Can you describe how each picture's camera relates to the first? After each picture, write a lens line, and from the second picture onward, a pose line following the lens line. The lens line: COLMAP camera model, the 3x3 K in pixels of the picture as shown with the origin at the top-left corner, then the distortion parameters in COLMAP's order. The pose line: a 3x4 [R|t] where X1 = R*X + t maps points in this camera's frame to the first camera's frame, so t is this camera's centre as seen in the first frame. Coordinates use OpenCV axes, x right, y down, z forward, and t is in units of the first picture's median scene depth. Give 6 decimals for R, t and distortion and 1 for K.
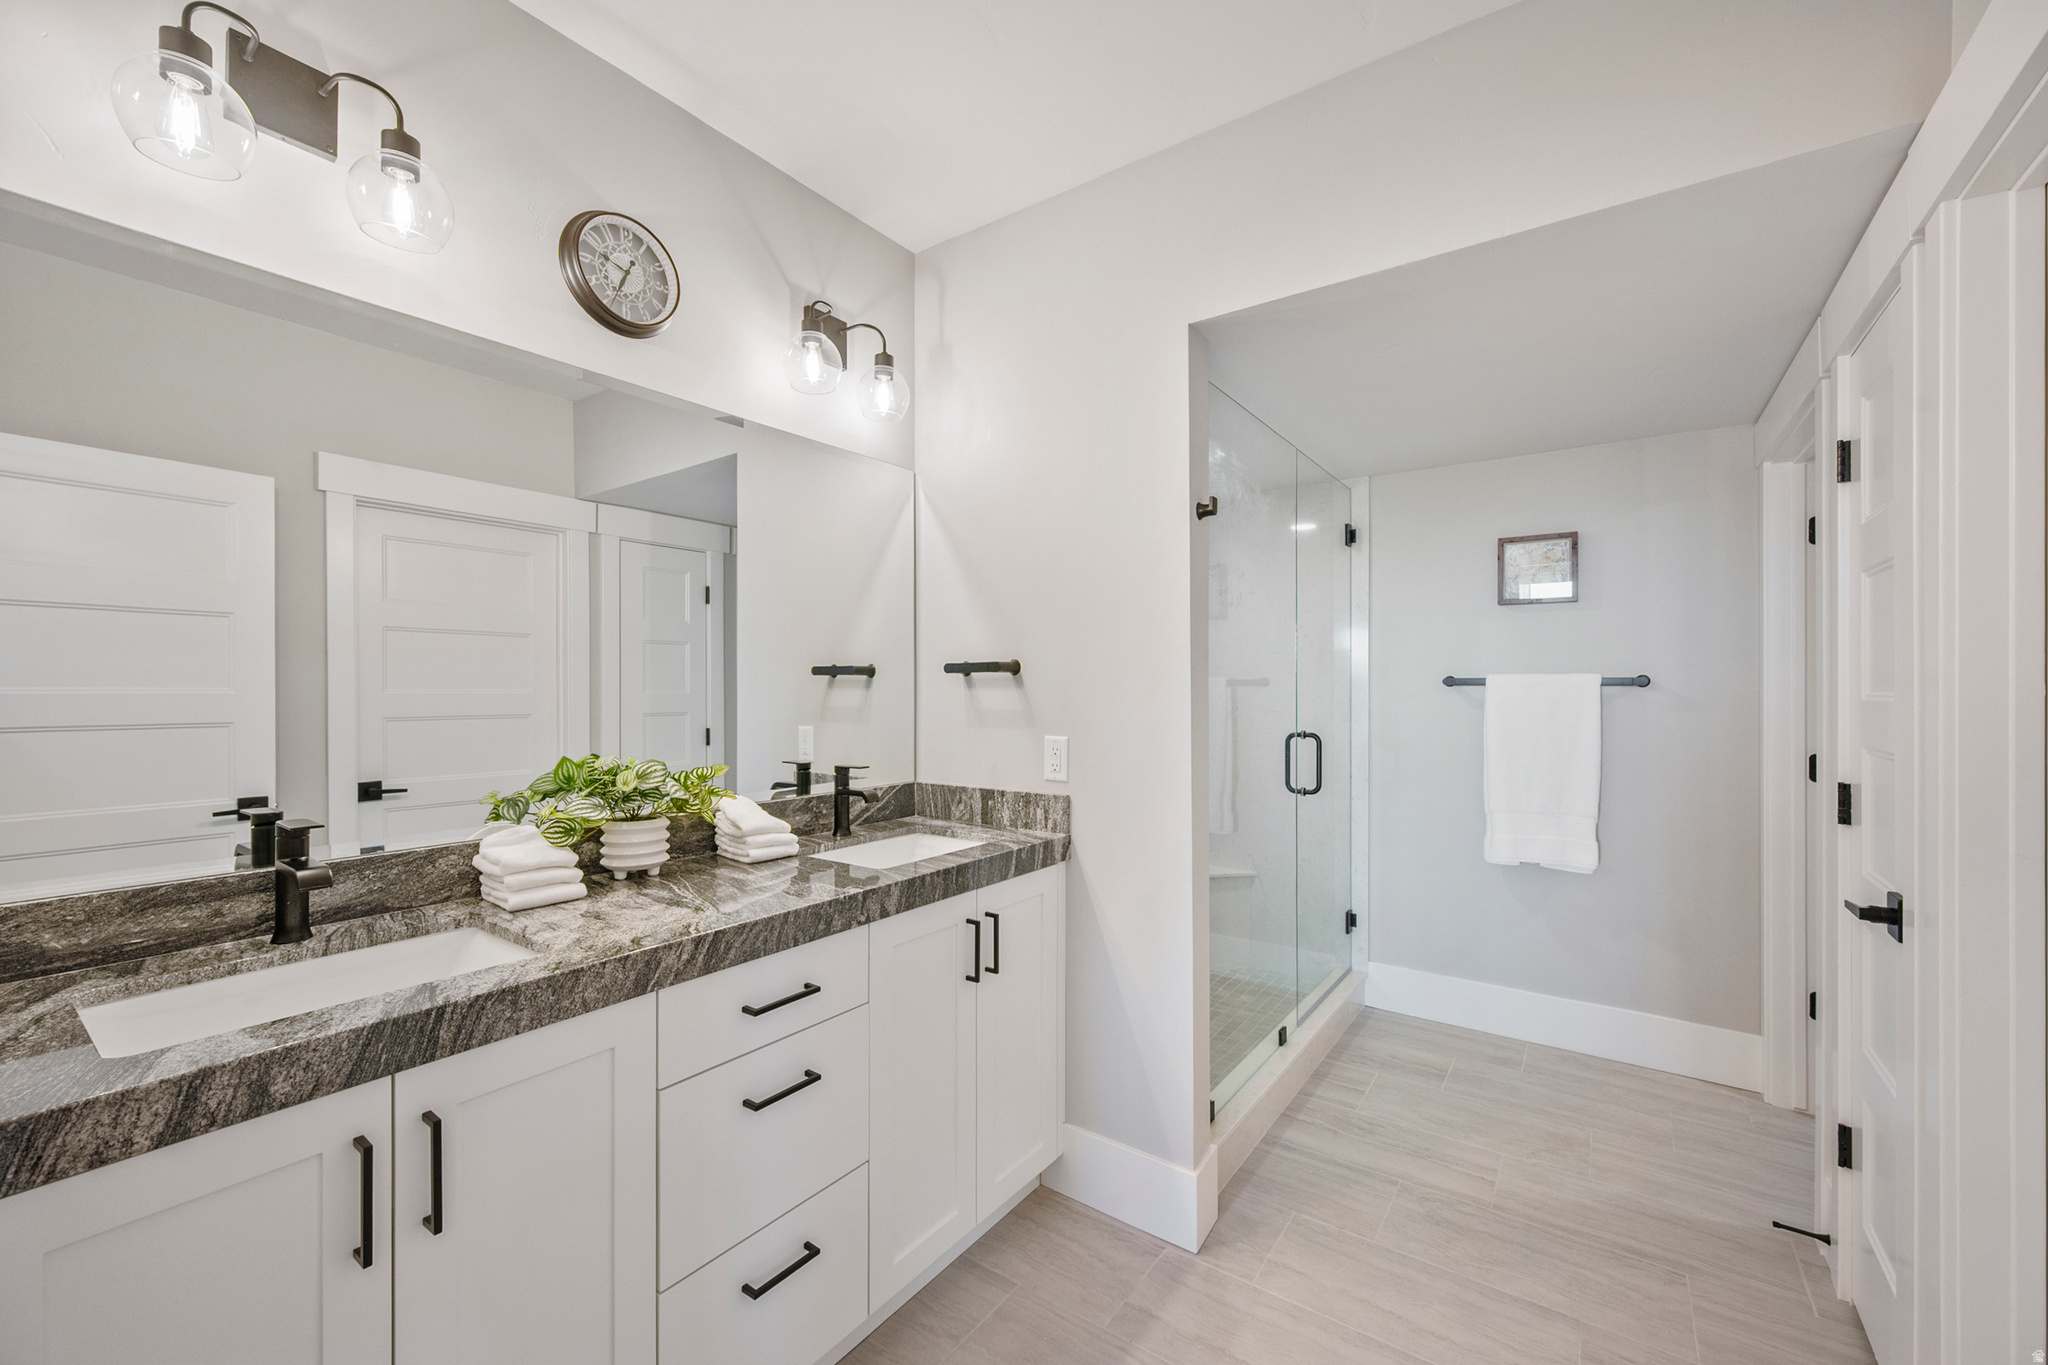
lens RADIAL K [[814.2, 0, 1024.0], [0, 814.2, 682.5], [0, 0, 1]] dist [-0.002607, -0.000025]
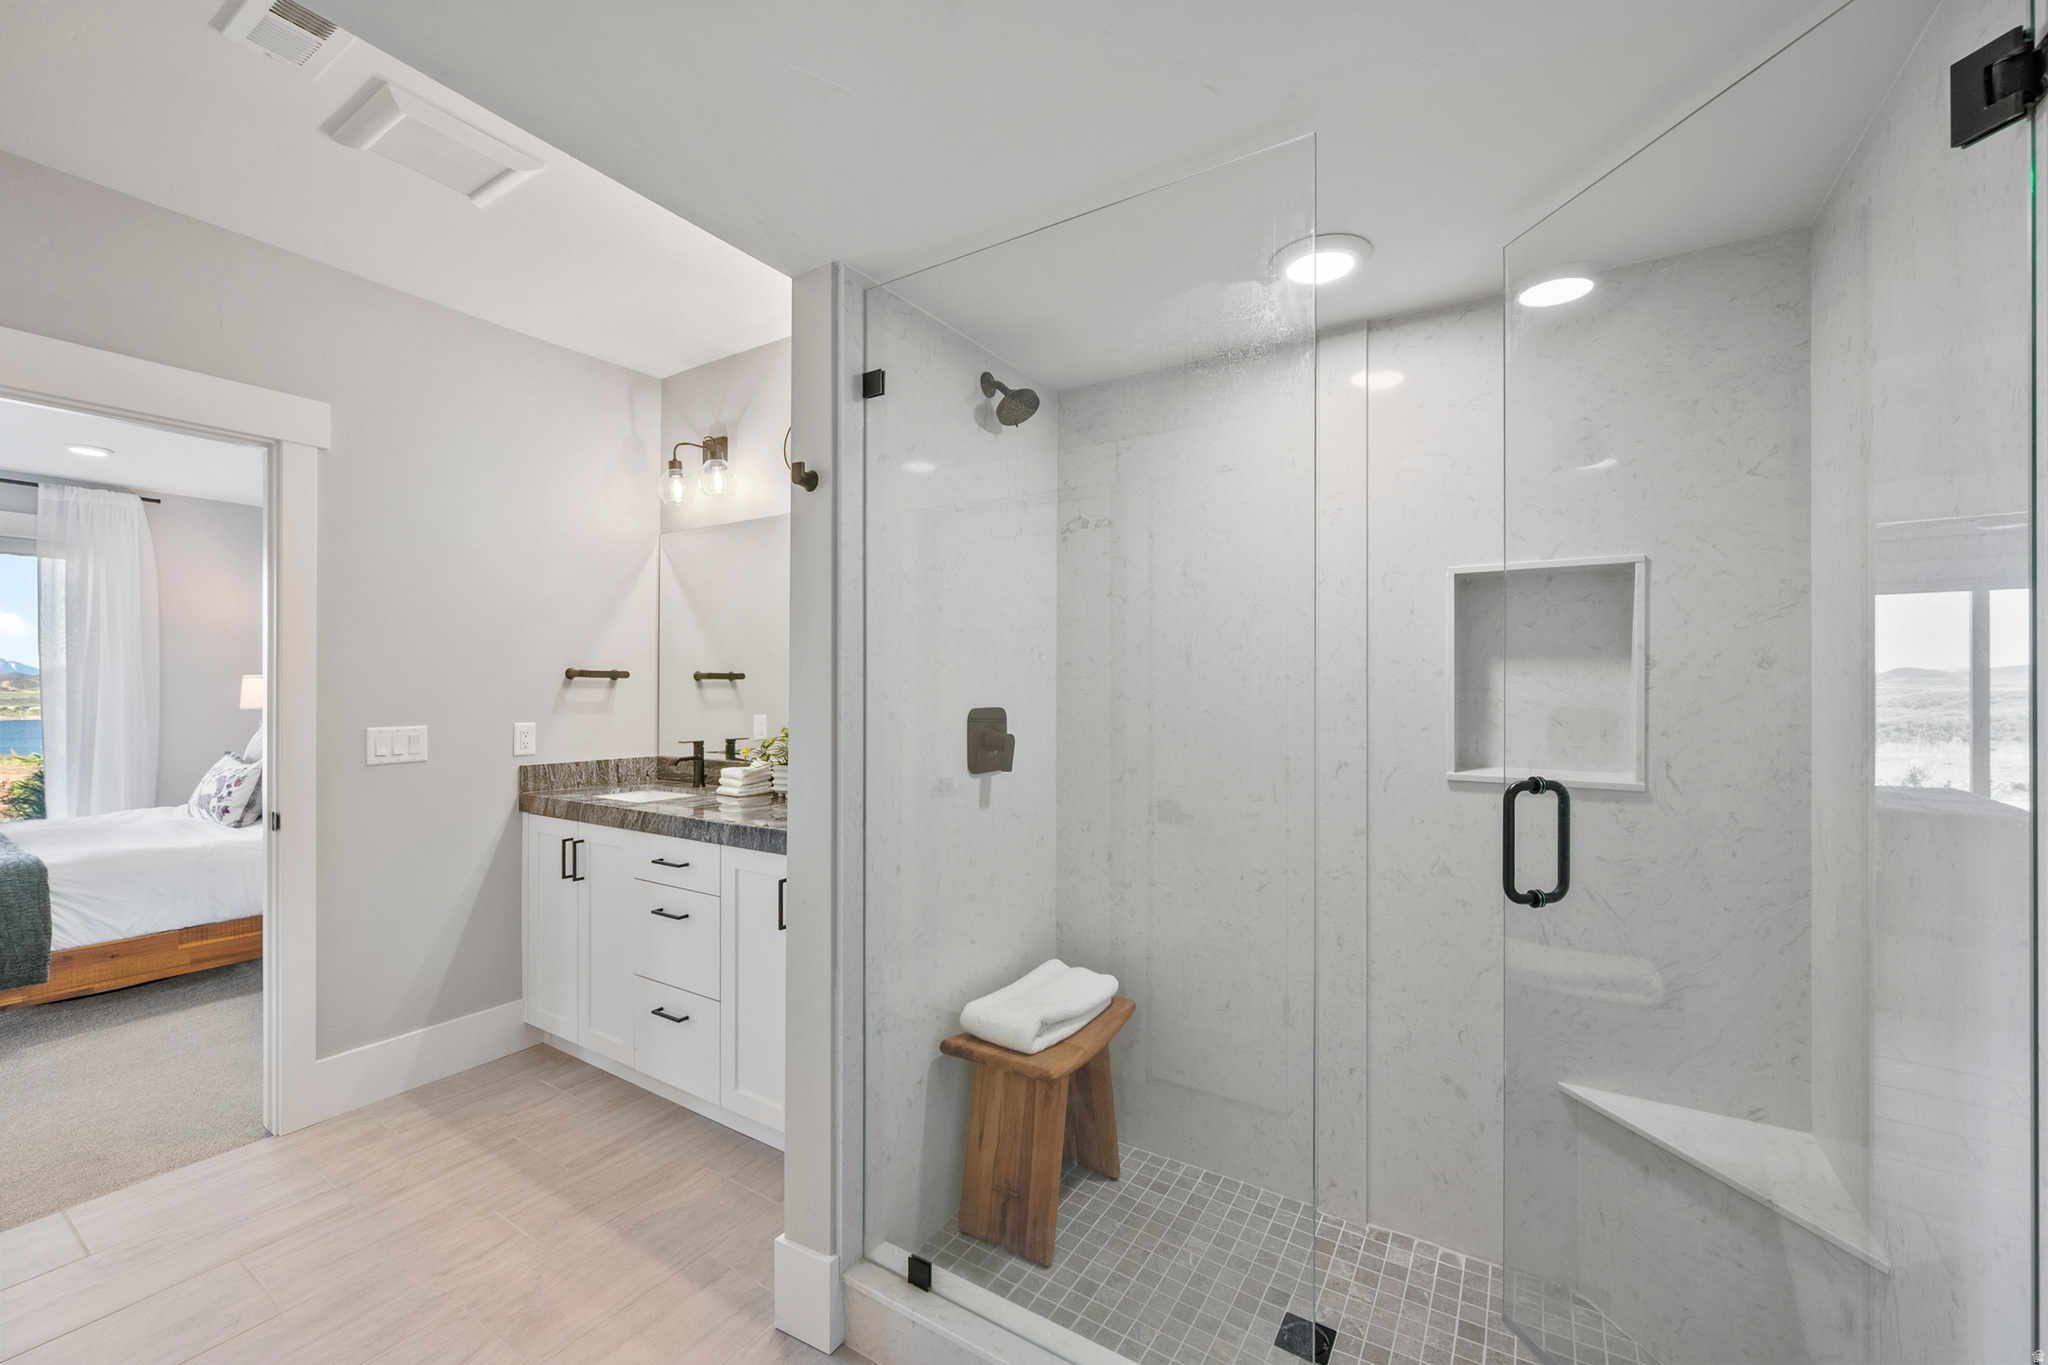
lens RADIAL K [[814.2, 0, 1024.0], [0, 814.2, 682.5], [0, 0, 1]] dist [-0.002607, -0.000025]
pose [[0.065668, -0.007852, -0.997811, 1.596446], [0.003491, 0.999965, -0.007640, 0.010194], [0.997835, -0.002981, 0.065693, 1.728328]]
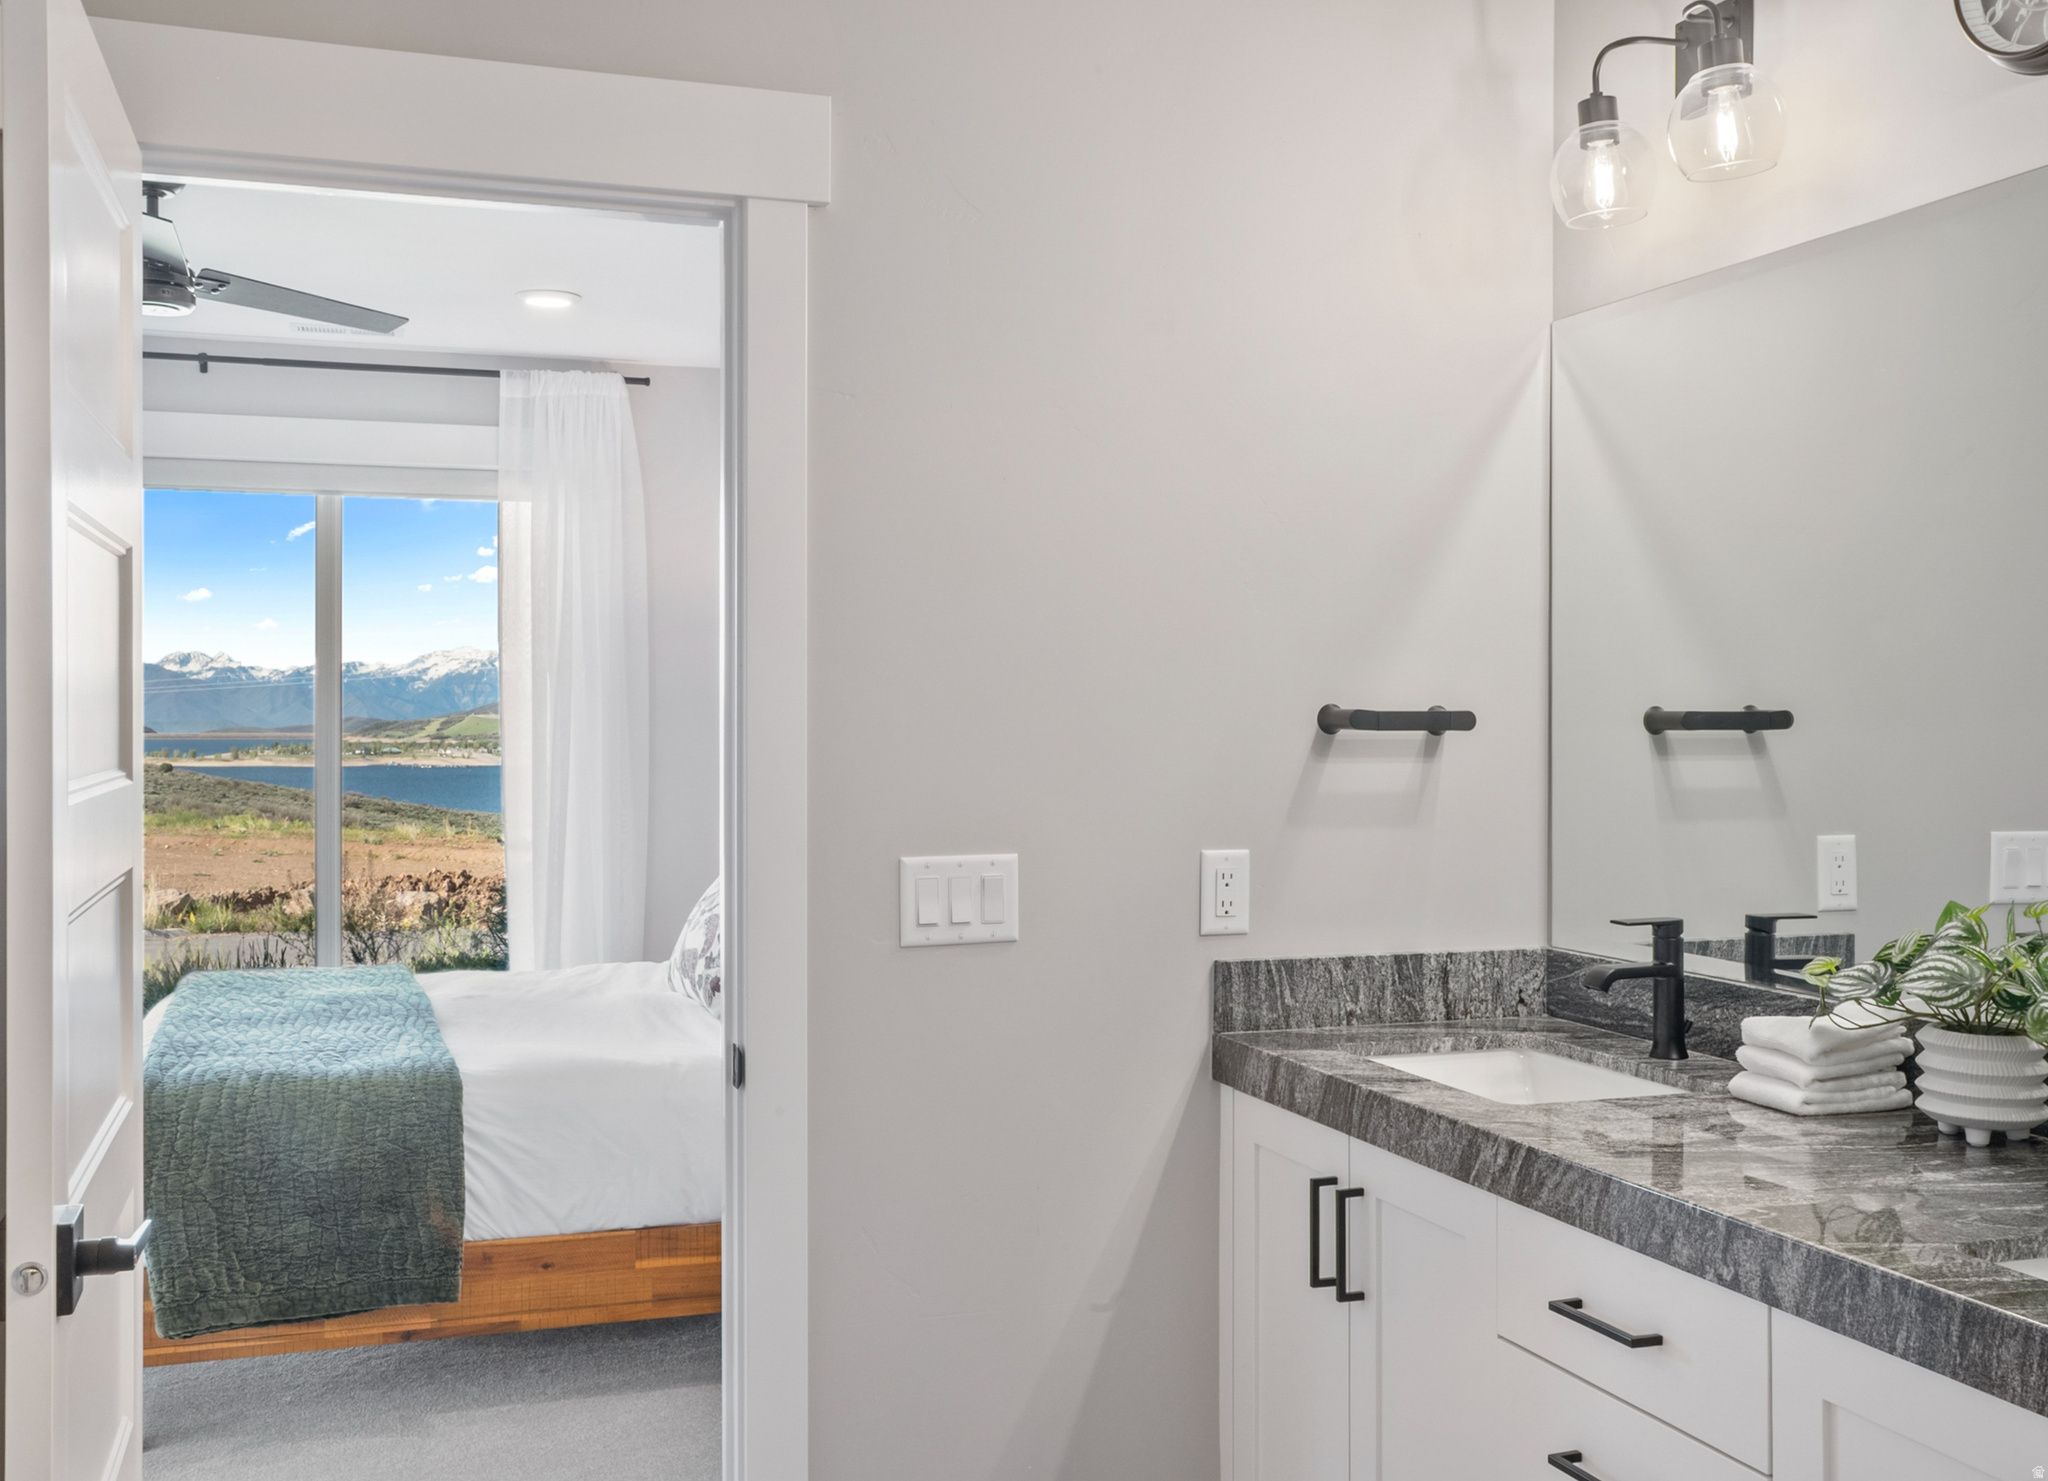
lens RADIAL K [[1997.9, 0, 1024.0], [0, 1997.9, 740.5], [0, 0, 1]] dist [-0.008139, -0.002822]
pose [[-0.559758, 0.012308, -0.828564, 1.142813], [0.003963, 0.999918, 0.012176, -0.042240], [0.828646, 0.003531, -0.559761, 1.511450]]
